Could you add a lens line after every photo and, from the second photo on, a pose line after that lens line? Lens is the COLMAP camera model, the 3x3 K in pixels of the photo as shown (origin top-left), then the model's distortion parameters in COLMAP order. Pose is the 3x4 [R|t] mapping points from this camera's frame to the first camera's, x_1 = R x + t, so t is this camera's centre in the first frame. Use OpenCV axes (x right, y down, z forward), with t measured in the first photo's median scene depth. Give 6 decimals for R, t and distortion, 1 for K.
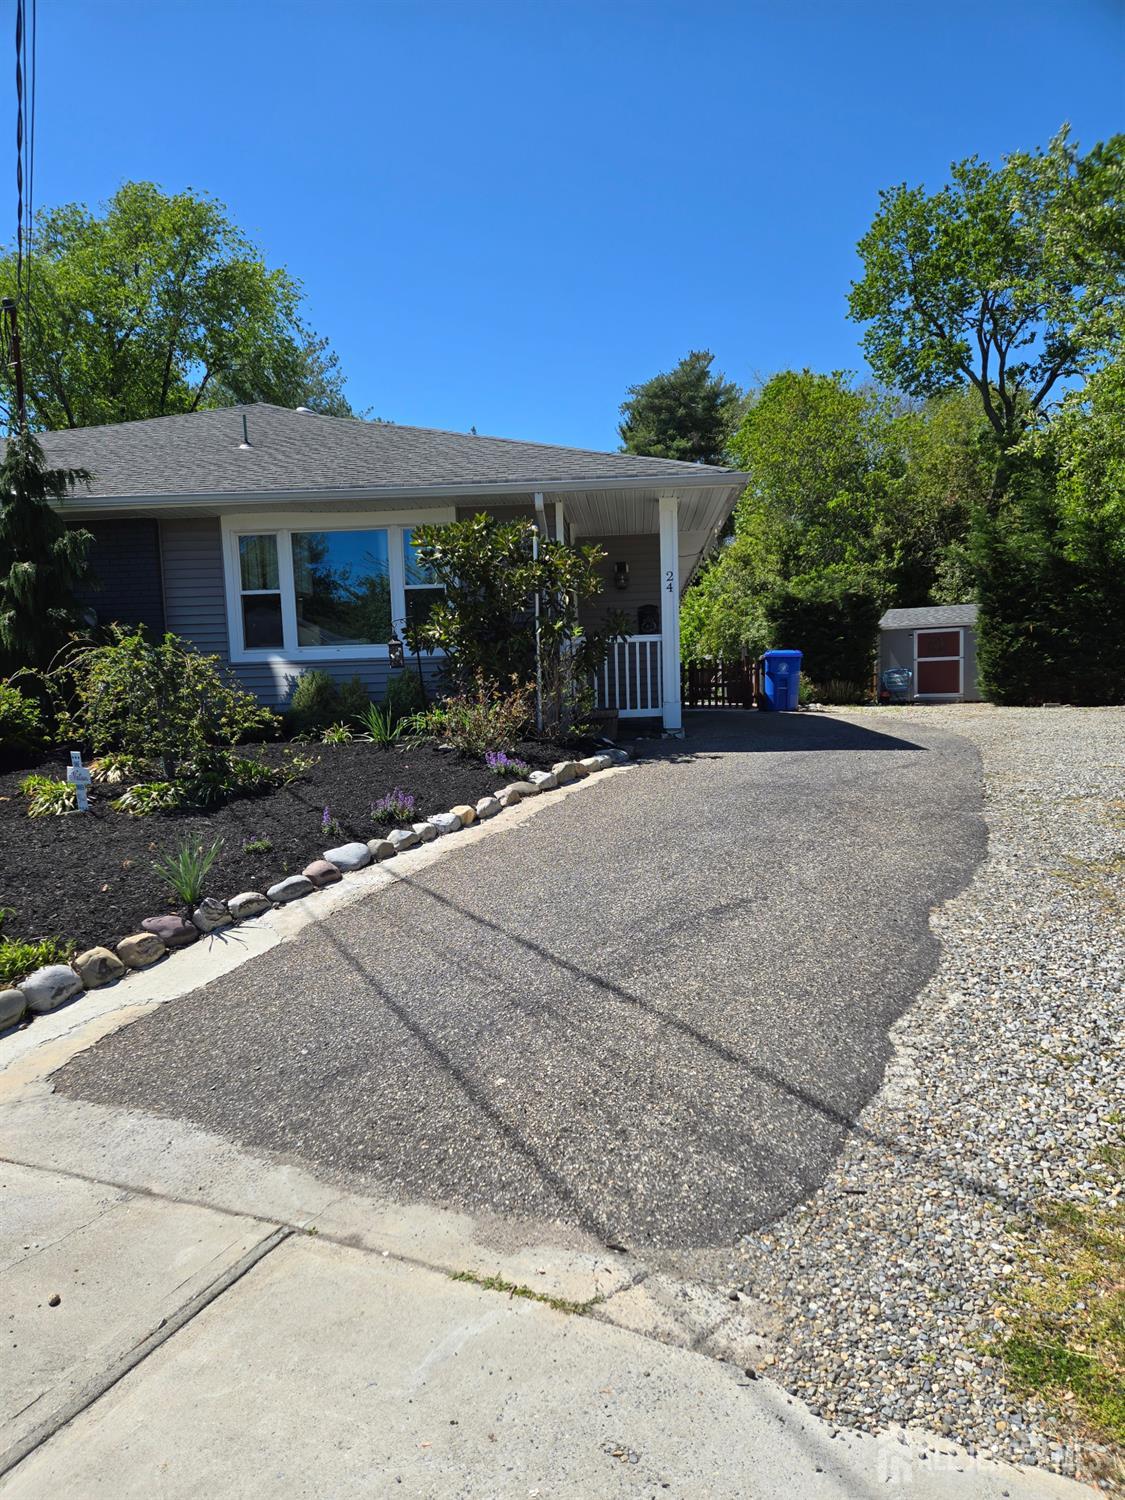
lens RADIAL K [[1002.5, 0, 562.5], [0, 1002.5, 750.0], [0, 0, 1]] dist [0.059331, 0.002141]
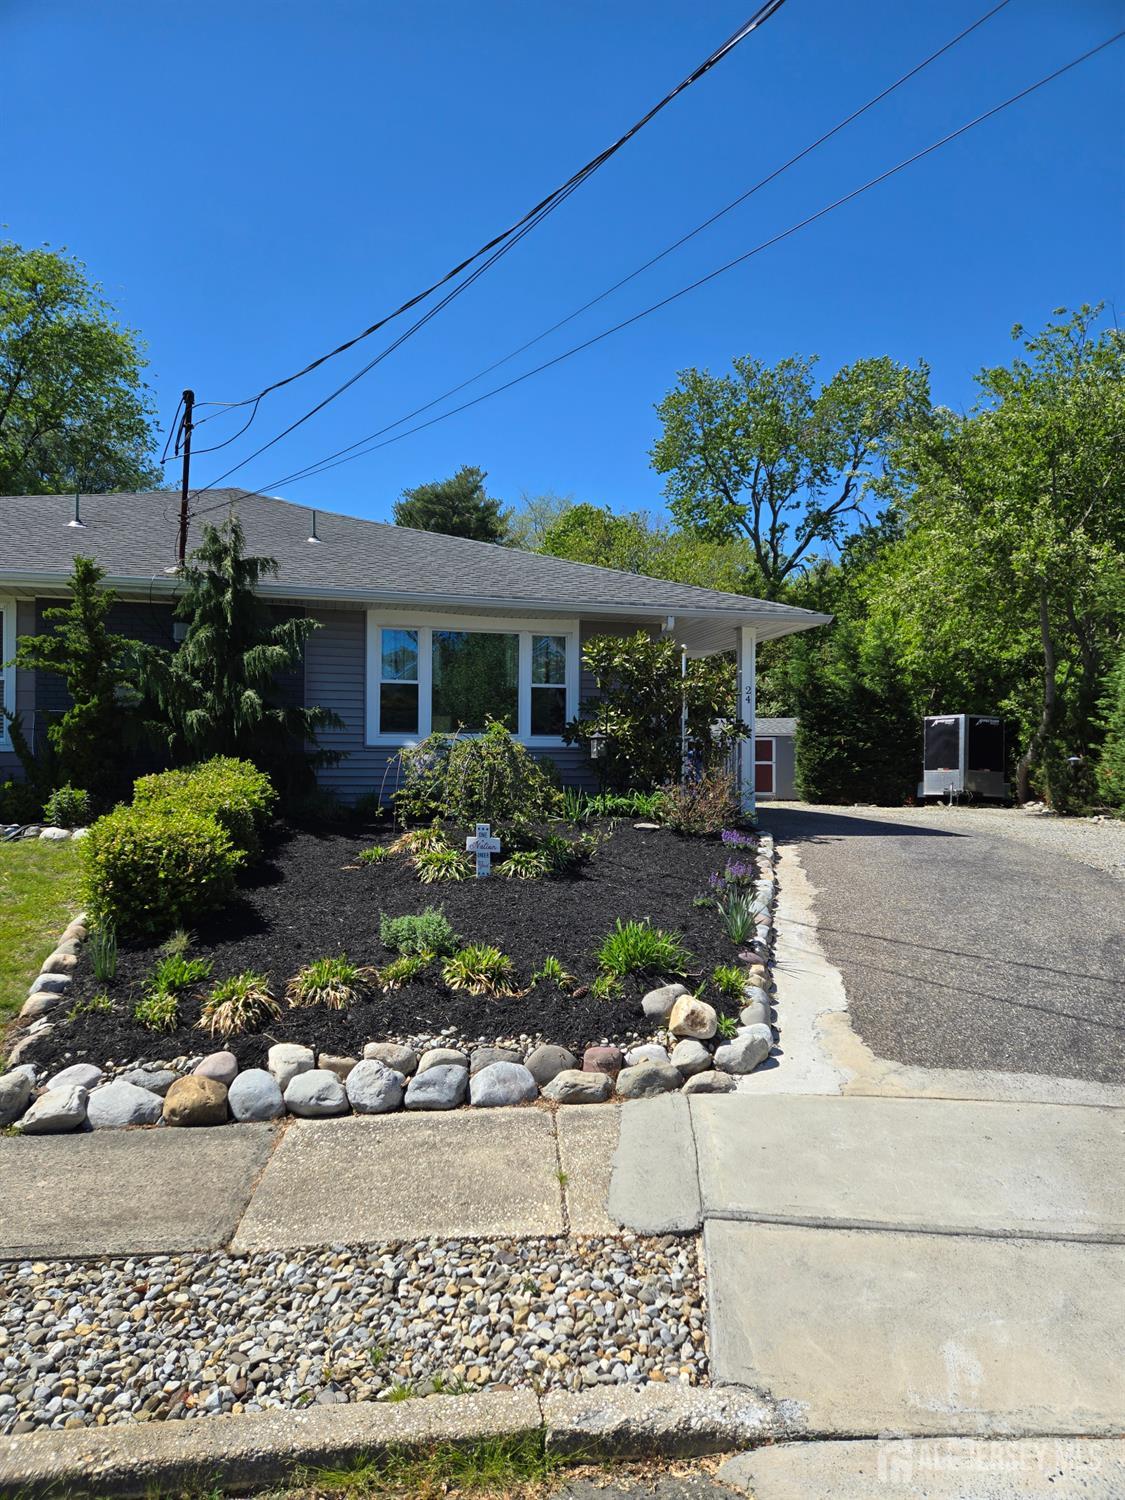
lens RADIAL K [[1002.5, 0, 562.5], [0, 1002.5, 750.0], [0, 0, 1]] dist [0.059331, 0.002141]
pose [[0.946797, 0.042487, 0.319013, -0.393043], [-0.013506, 0.995620, -0.092516, 0.011662], [-0.321547, 0.083286, 0.943224, -0.055308]]
